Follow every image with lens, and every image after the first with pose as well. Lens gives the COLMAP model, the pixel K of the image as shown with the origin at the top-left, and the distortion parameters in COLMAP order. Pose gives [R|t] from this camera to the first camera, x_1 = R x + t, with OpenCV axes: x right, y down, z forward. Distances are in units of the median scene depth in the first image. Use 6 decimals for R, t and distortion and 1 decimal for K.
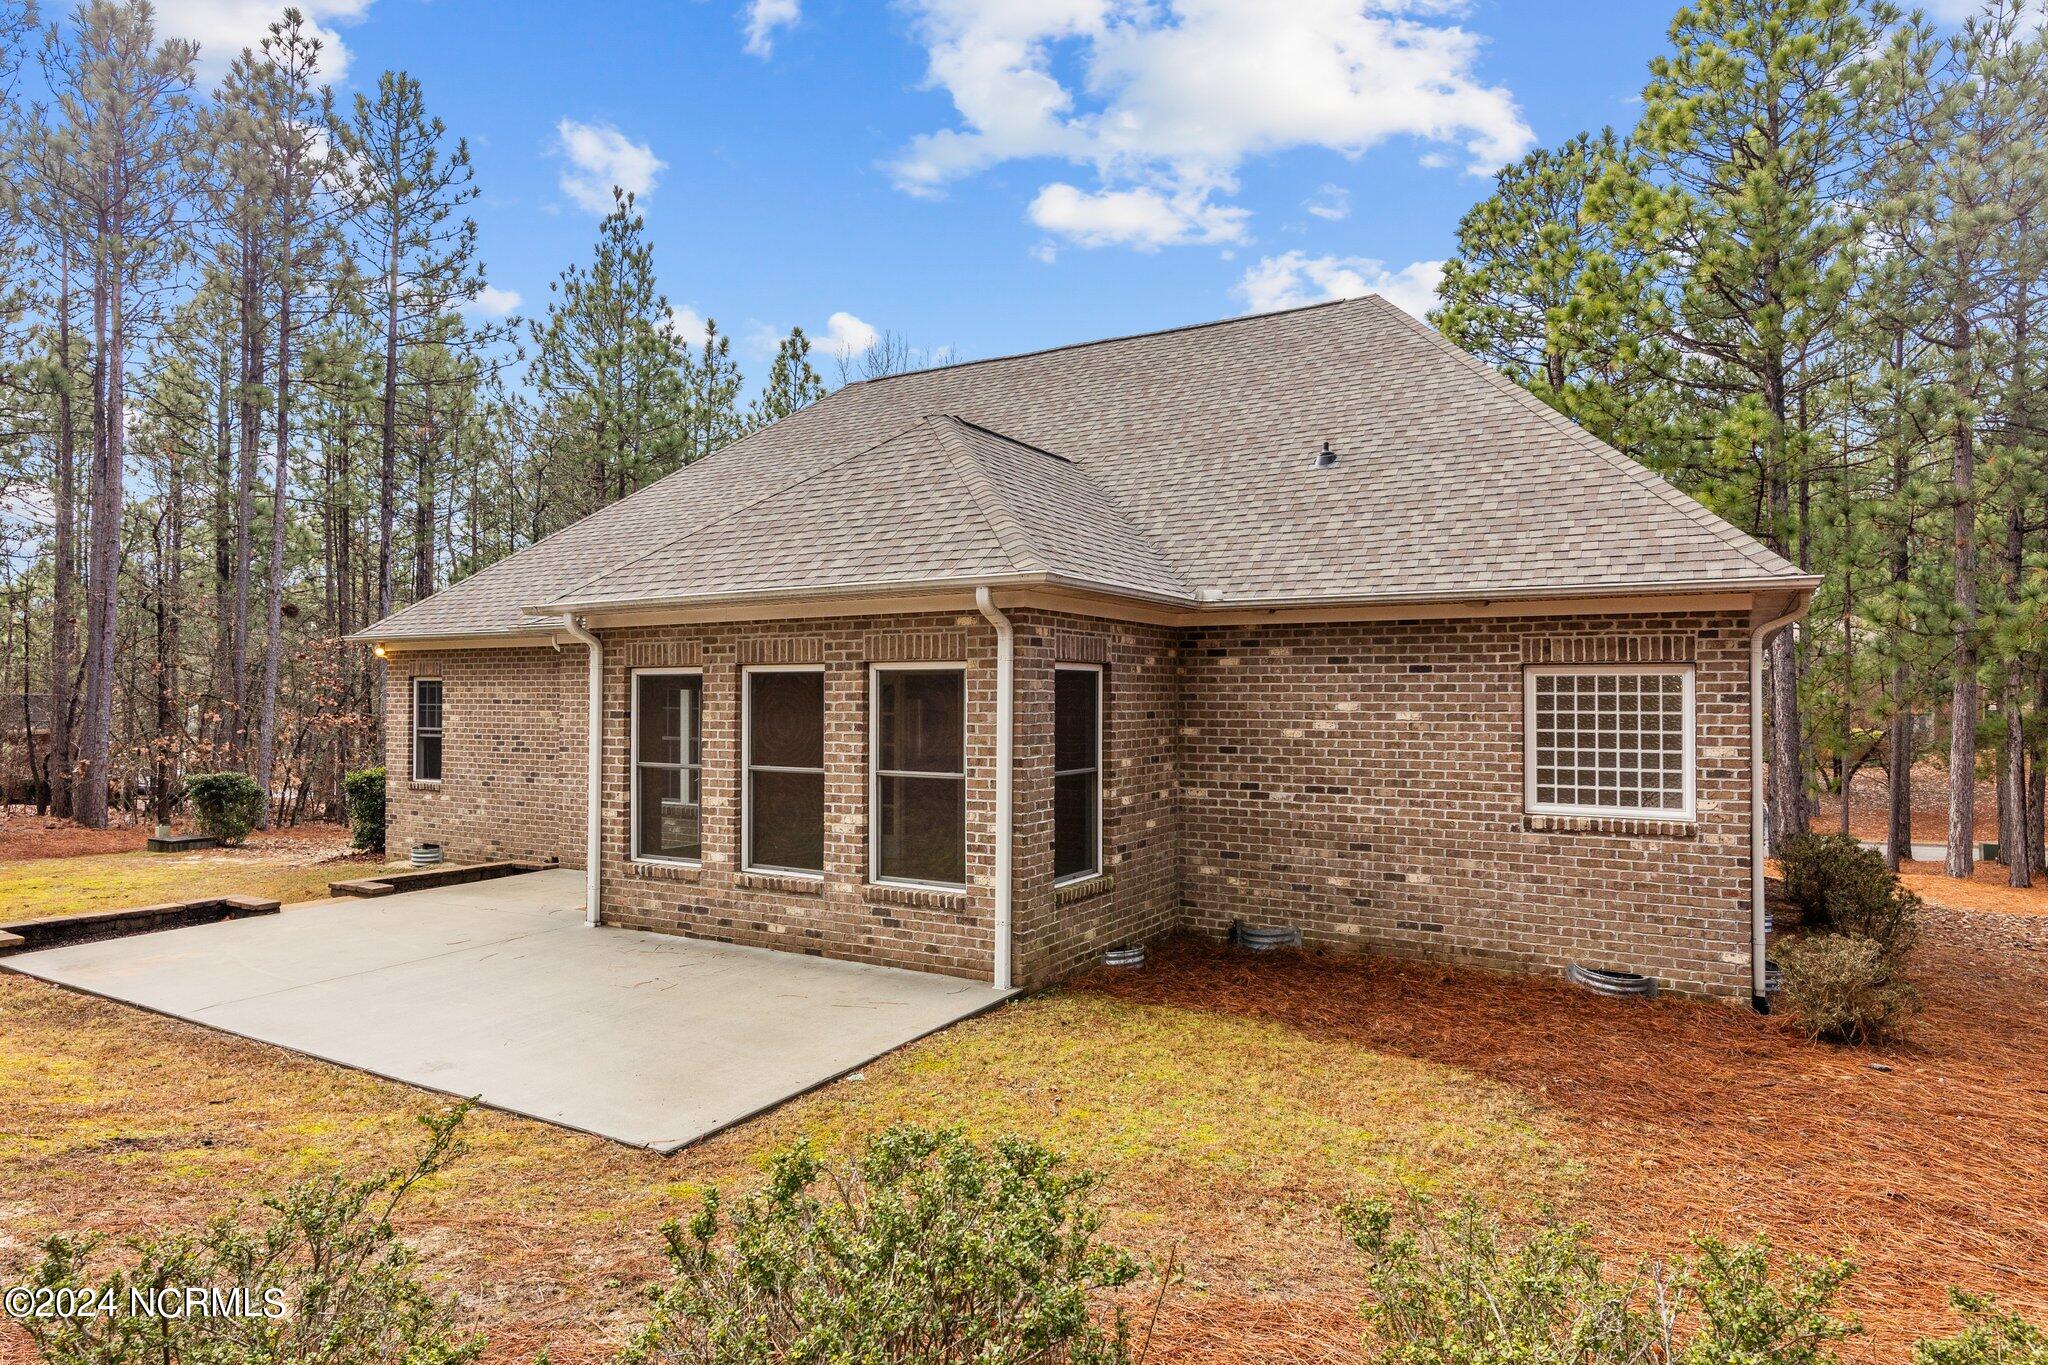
lens RADIAL K [[1176.7, 0, 1027.3], [0, 1176.7, 690.4], [0, 0, 1]] dist [-0.002455, -0.000588]
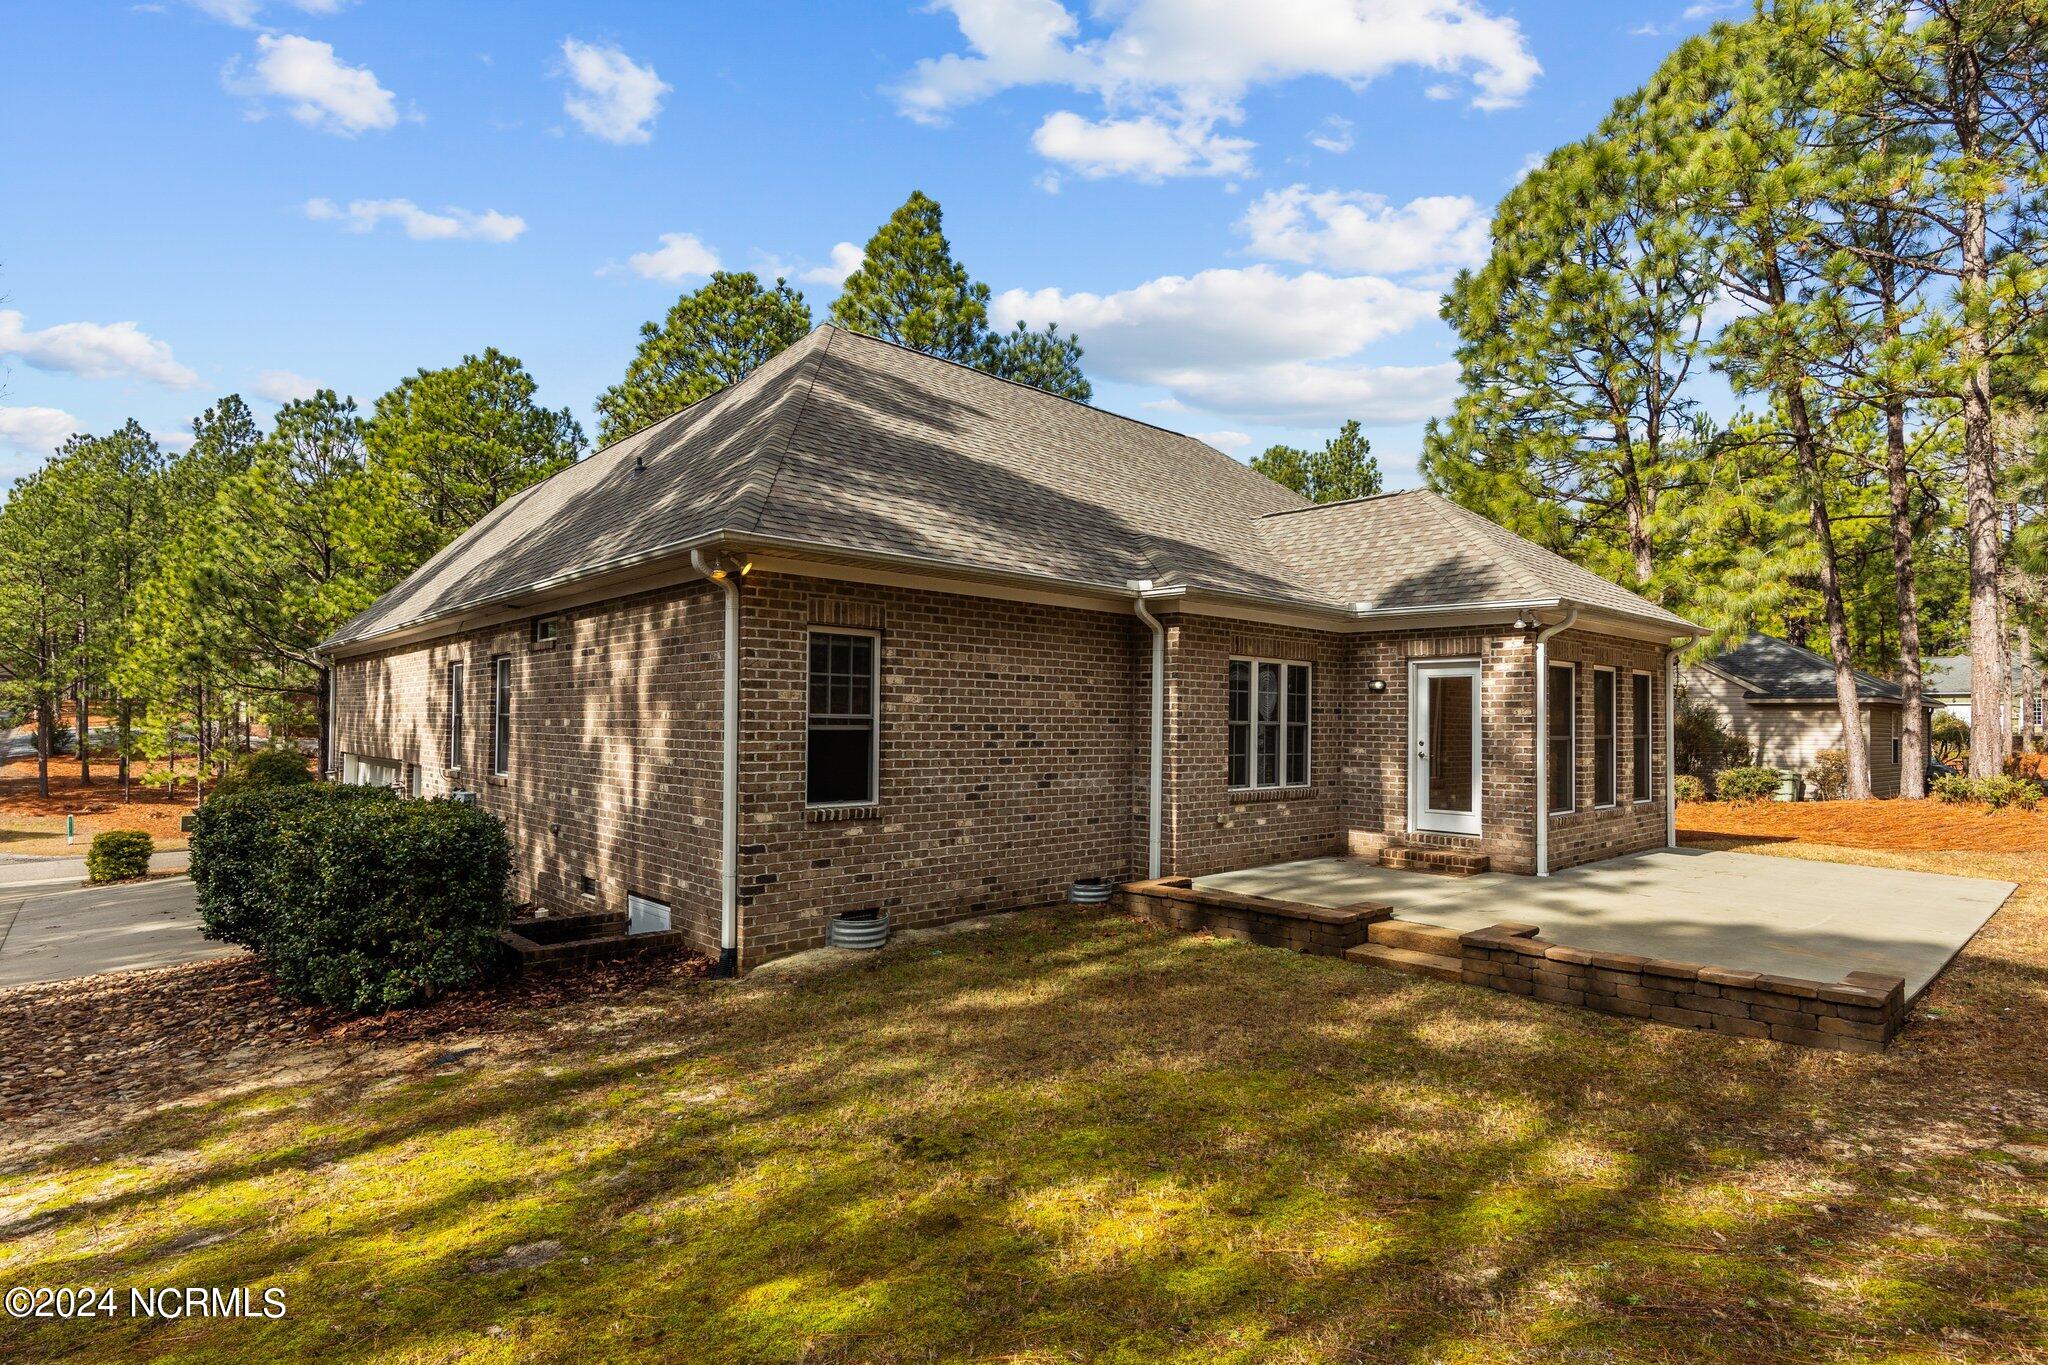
lens RADIAL K [[1003.4, 0, 989.3], [0, 1003.4, 706.2], [0, 0, 1]] dist [-0.000551, 0.002272]
pose [[0.322797, 0.017869, 0.946300, -1.646802], [-0.015163, 0.999791, -0.013707, 0.057657], [-0.946347, -0.009925, 0.323000, 1.318440]]
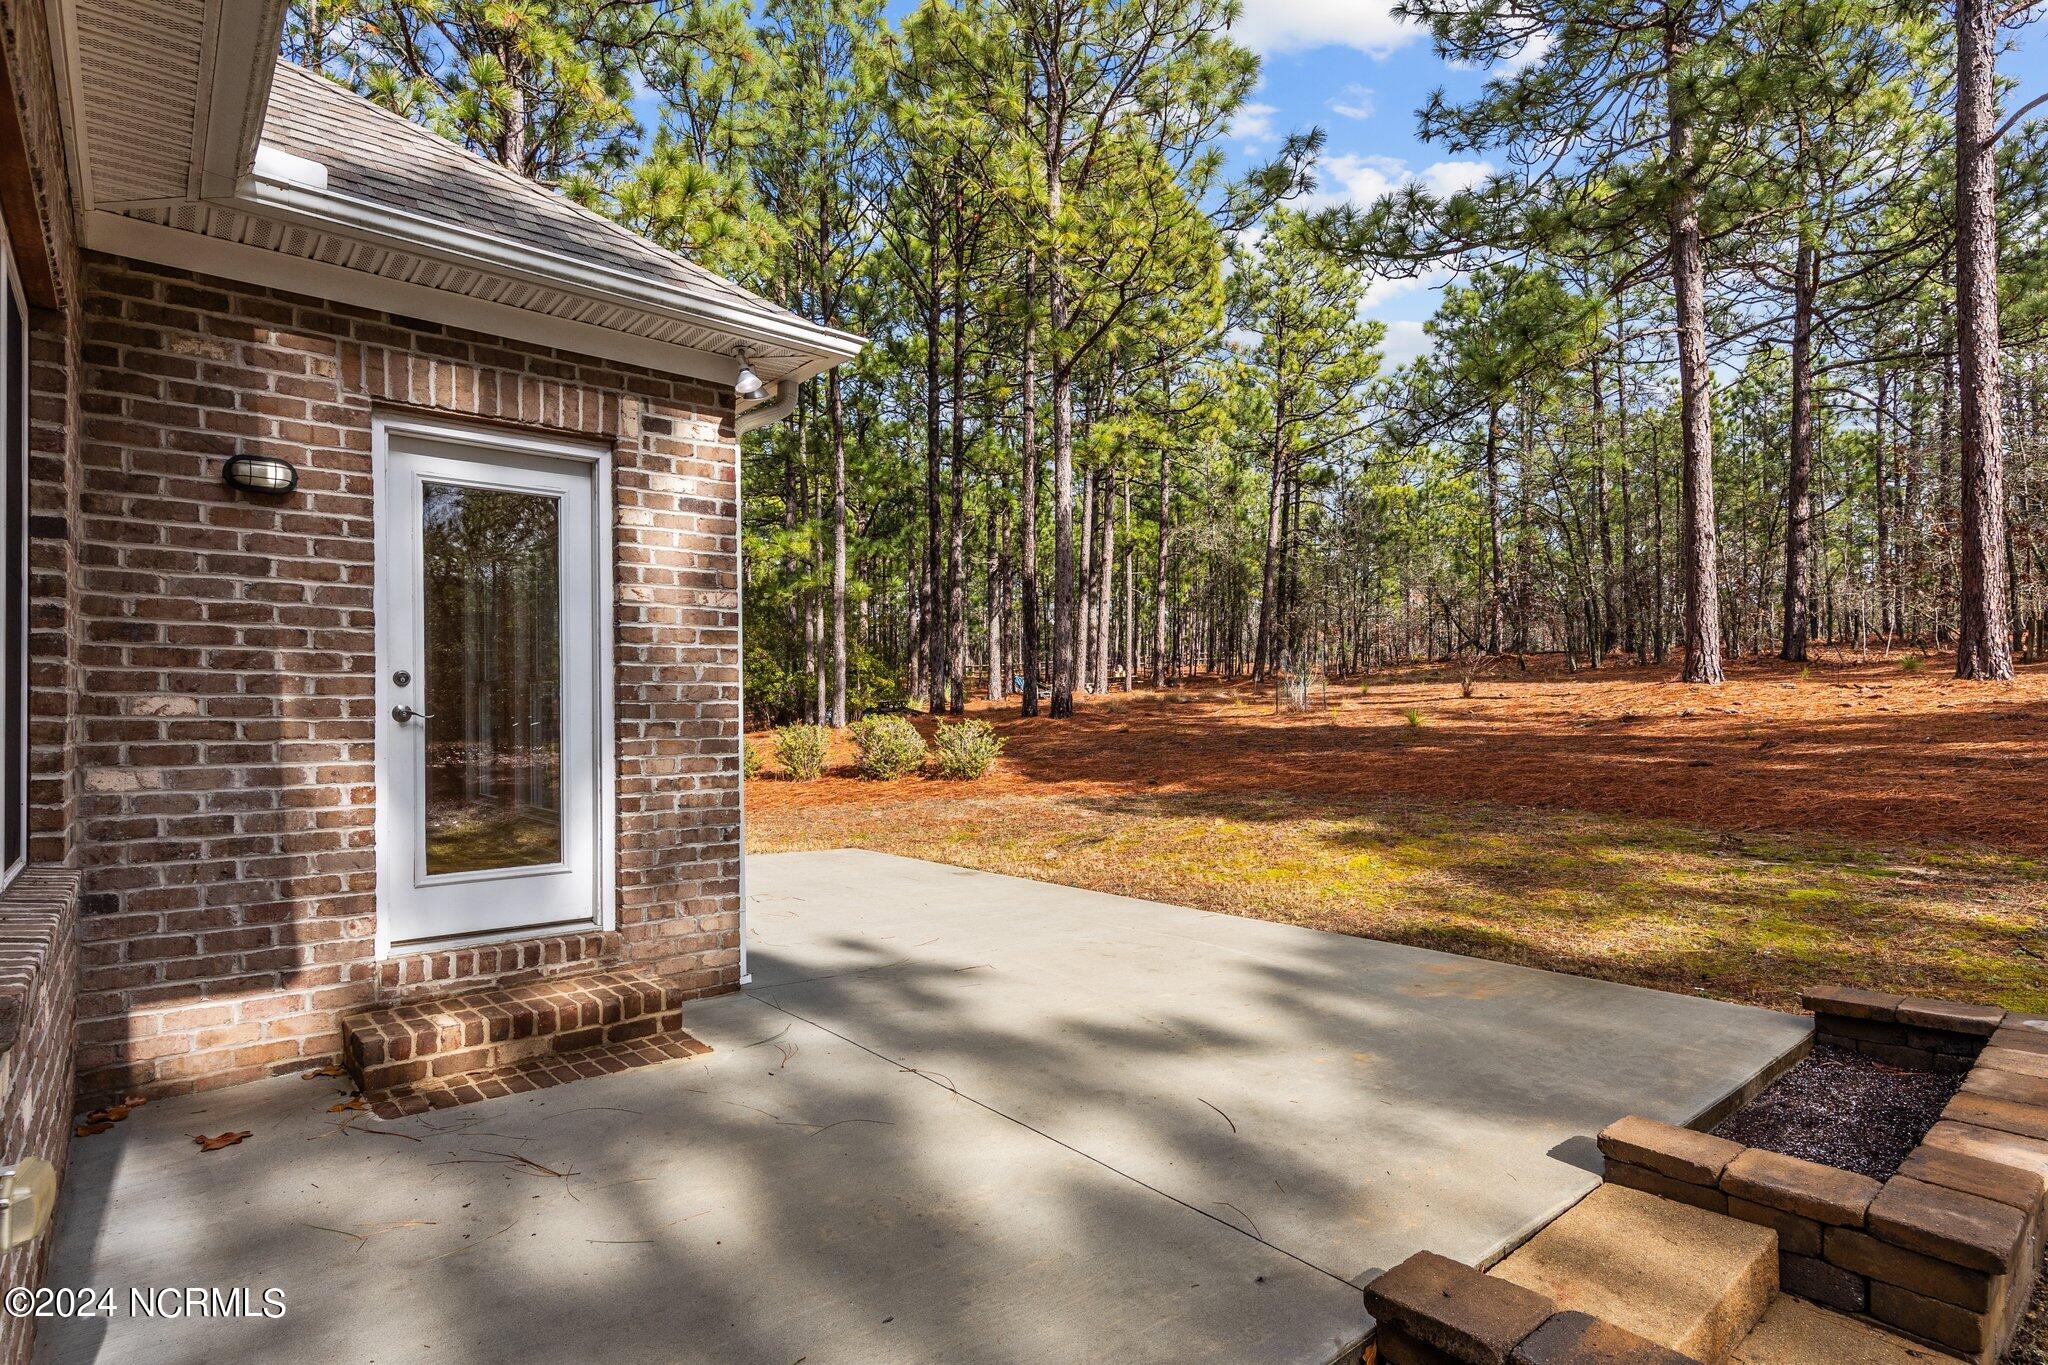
lens RADIAL K [[1020.8, 0, 1024.9], [0, 1020.8, 709.3], [0, 0, 1]] dist [-0.001365, 0.000003]
pose [[-0.933688, 0.003849, 0.358067, -0.705941], [0.001867, 0.999981, -0.005880, 0.092931], [-0.358083, -0.004822, -0.933677, 1.504302]]
